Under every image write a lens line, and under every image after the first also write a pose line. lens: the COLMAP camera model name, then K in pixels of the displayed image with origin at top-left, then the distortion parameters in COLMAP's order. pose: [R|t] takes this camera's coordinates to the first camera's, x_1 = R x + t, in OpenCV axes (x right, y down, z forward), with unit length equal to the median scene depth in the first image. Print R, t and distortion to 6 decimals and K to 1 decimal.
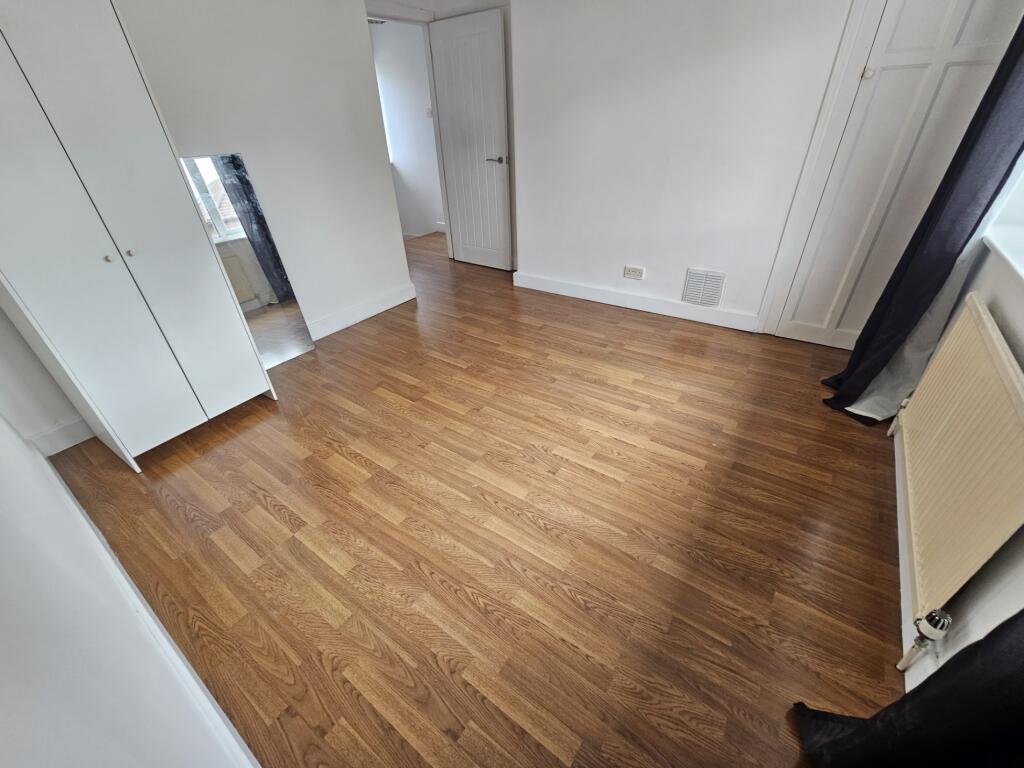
lens RADIAL K [[421.2, 0, 510.4], [0, 421.2, 388.1], [0, 0, 1]] dist [-0.000031, -0.000029]
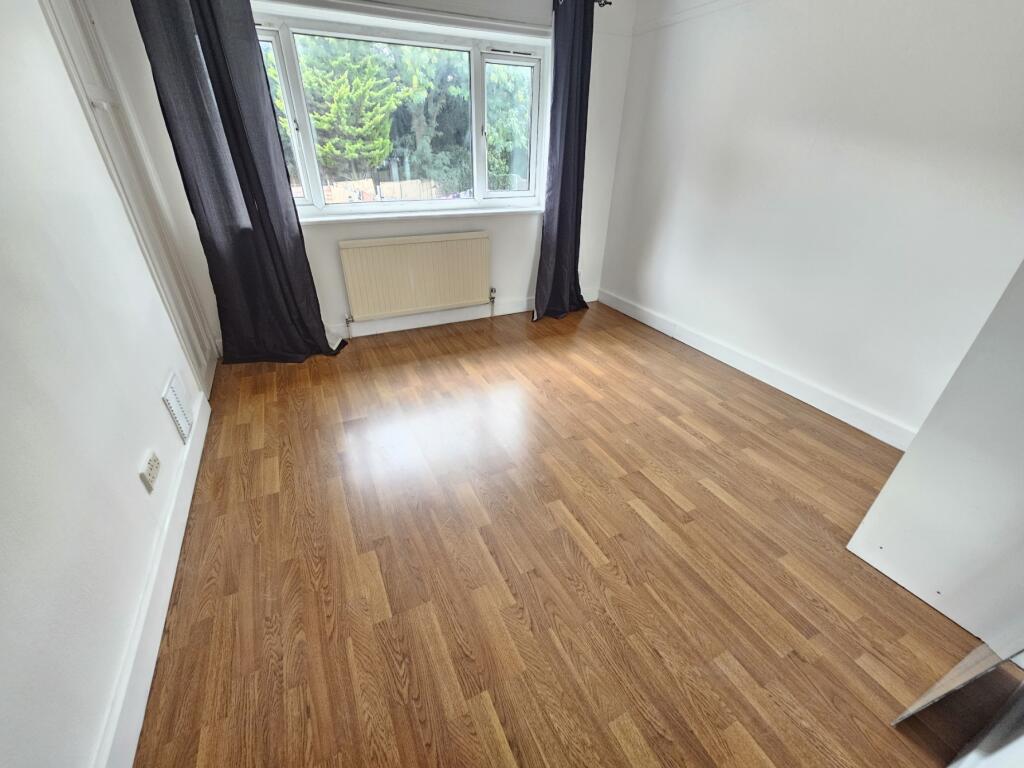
lens RADIAL K [[421.2, 0, 508.5], [0, 421.2, 388.4], [0, 0, 1]] dist [-0.000031, -0.000029]
pose [[-0.878035, -0.218259, 0.425931, -0.358989], [0.274071, 0.500281, 0.821343, -0.902180], [-0.392350, 0.837903, -0.379446, 1.432092]]
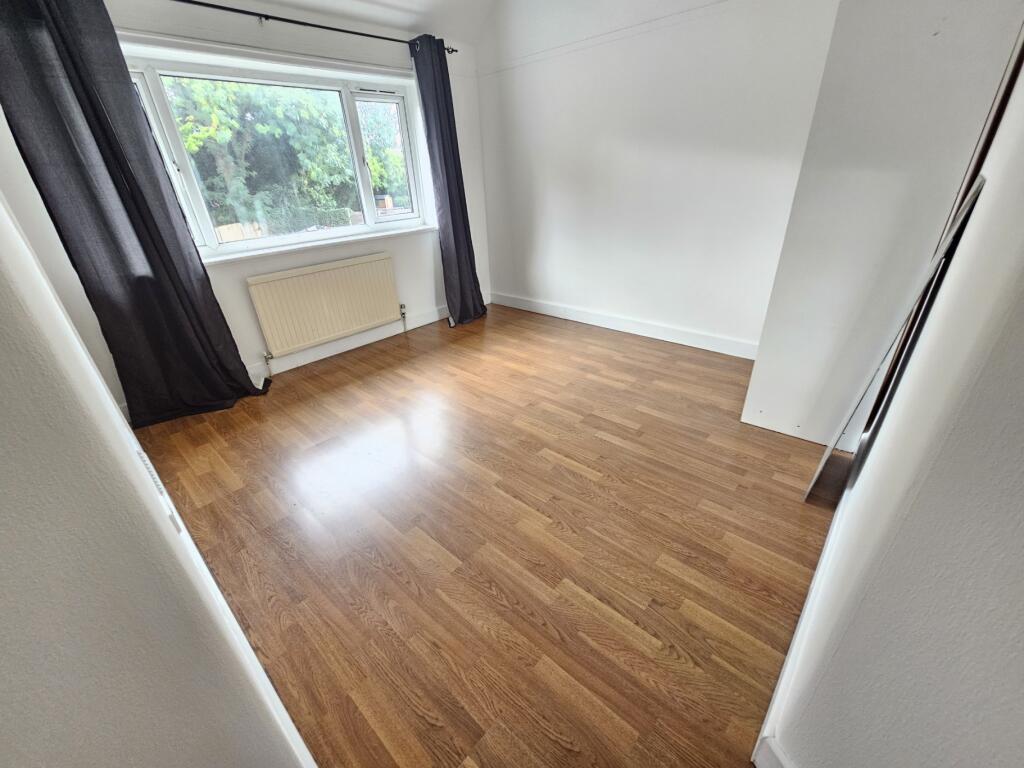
lens RADIAL K [[421.2, 0, 510.1], [0, 421.2, 386.1], [0, 0, 1]] dist [-0.000031, -0.000029]
pose [[-0.989144, 0.019587, 0.145636, -0.203627], [0.135803, 0.500442, 0.855053, -1.025373], [-0.056135, 0.865548, -0.497669, 1.642169]]
